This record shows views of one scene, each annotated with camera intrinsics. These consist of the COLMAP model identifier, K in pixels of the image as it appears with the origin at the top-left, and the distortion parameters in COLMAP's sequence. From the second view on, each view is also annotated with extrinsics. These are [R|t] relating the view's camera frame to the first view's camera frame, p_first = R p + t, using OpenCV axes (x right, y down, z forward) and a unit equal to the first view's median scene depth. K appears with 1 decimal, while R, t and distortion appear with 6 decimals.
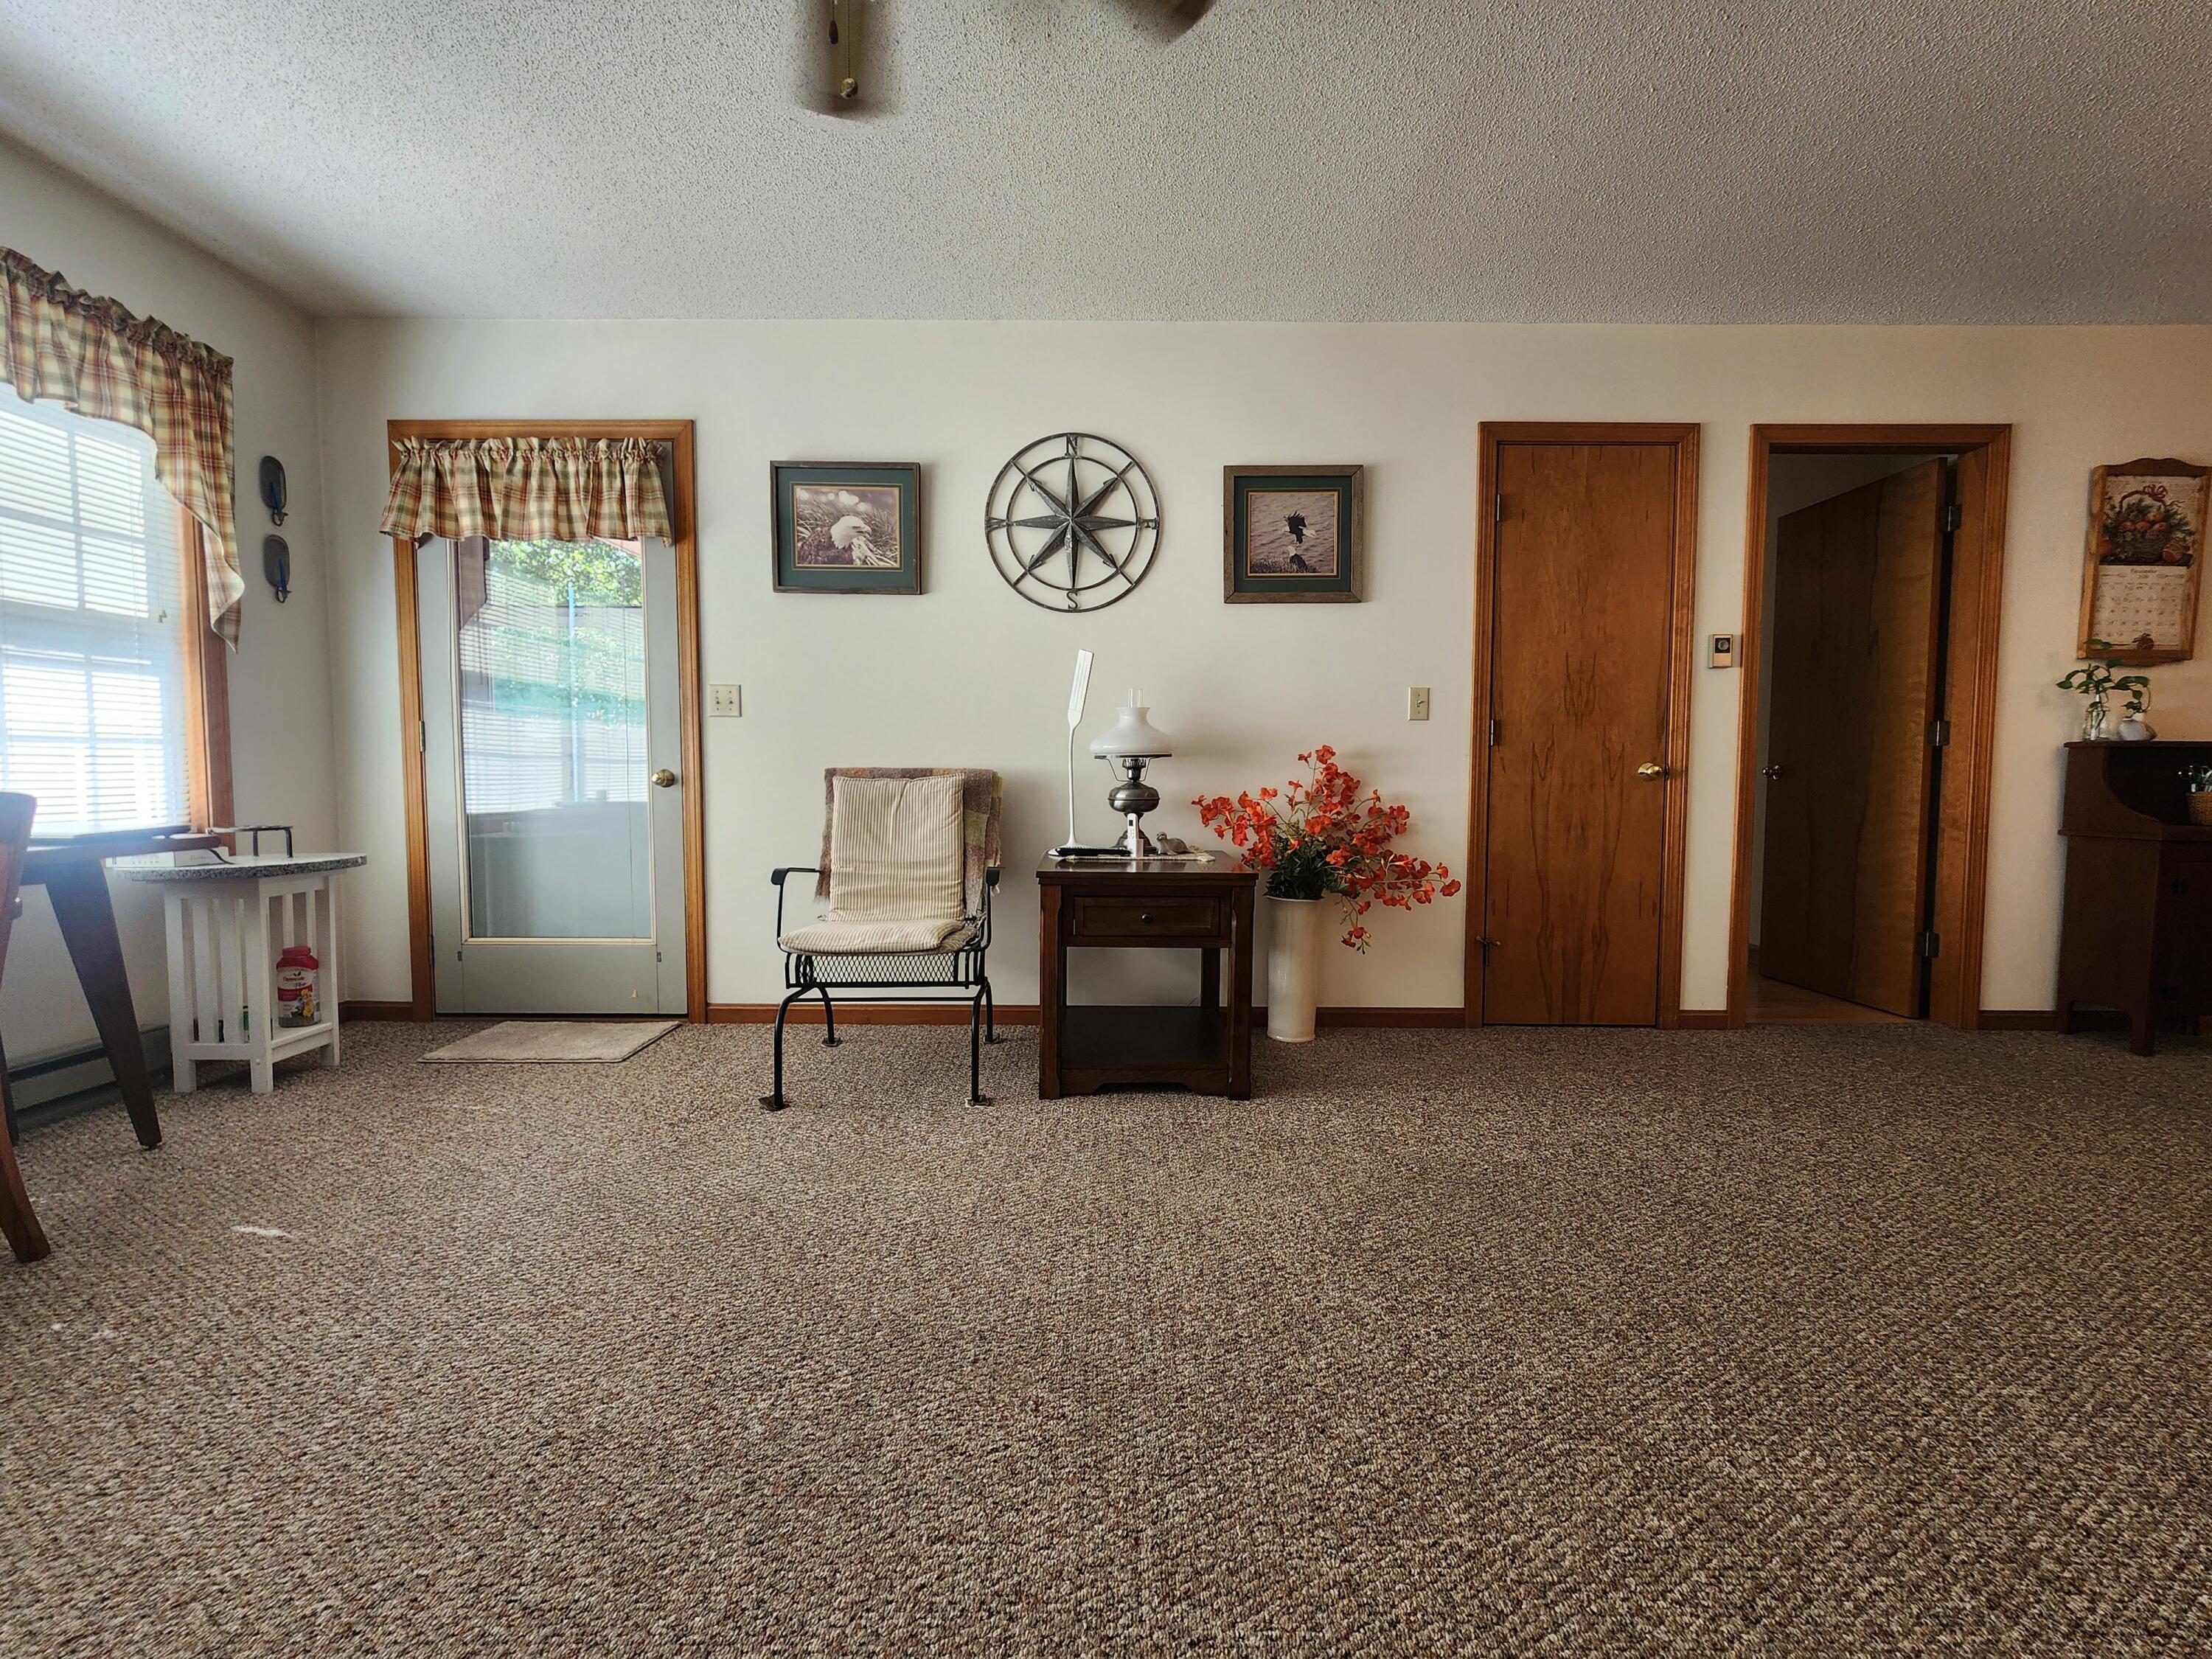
lens RADIAL K [[905.3, 0, 1097.5], [0, 905.3, 815.0], [0, 0, 1]] dist [-0.002809, 0.000443]
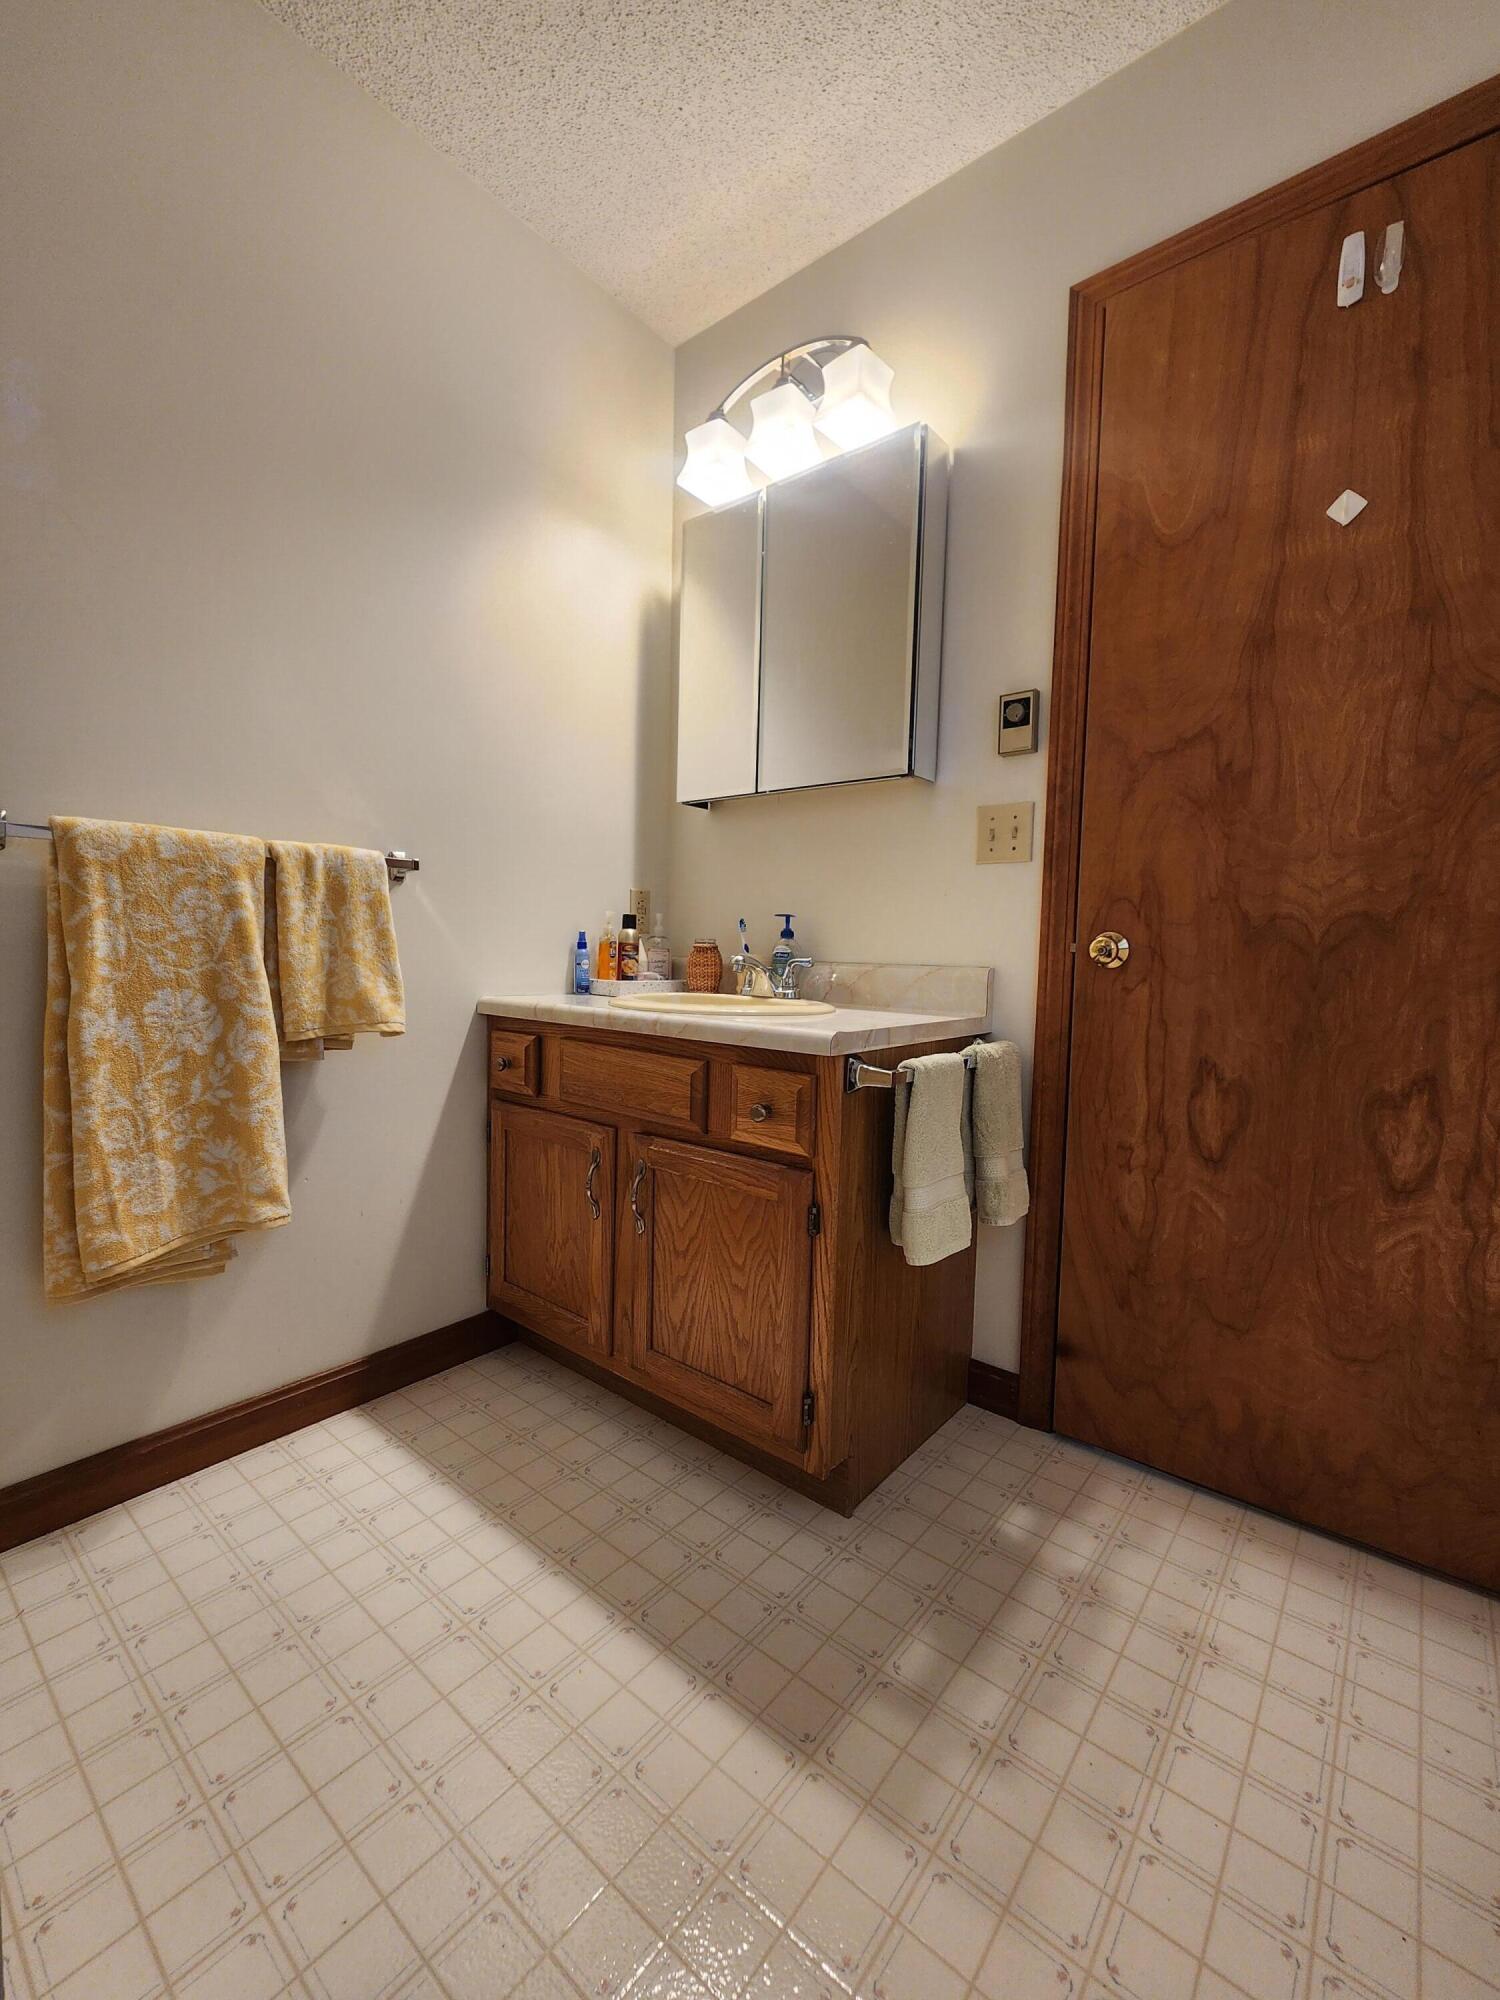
lens RADIAL K [[818.5, 0, 750.9], [0, 818.5, 1005.8], [0, 0, 1]] dist [-0.002809, 0.000443]
pose [[0.778453, 0.062240, -0.624610, 0.881067], [-0.057511, 0.997959, 0.027767, -0.020006], [0.625063, 0.014307, 0.780443, 0.529633]]
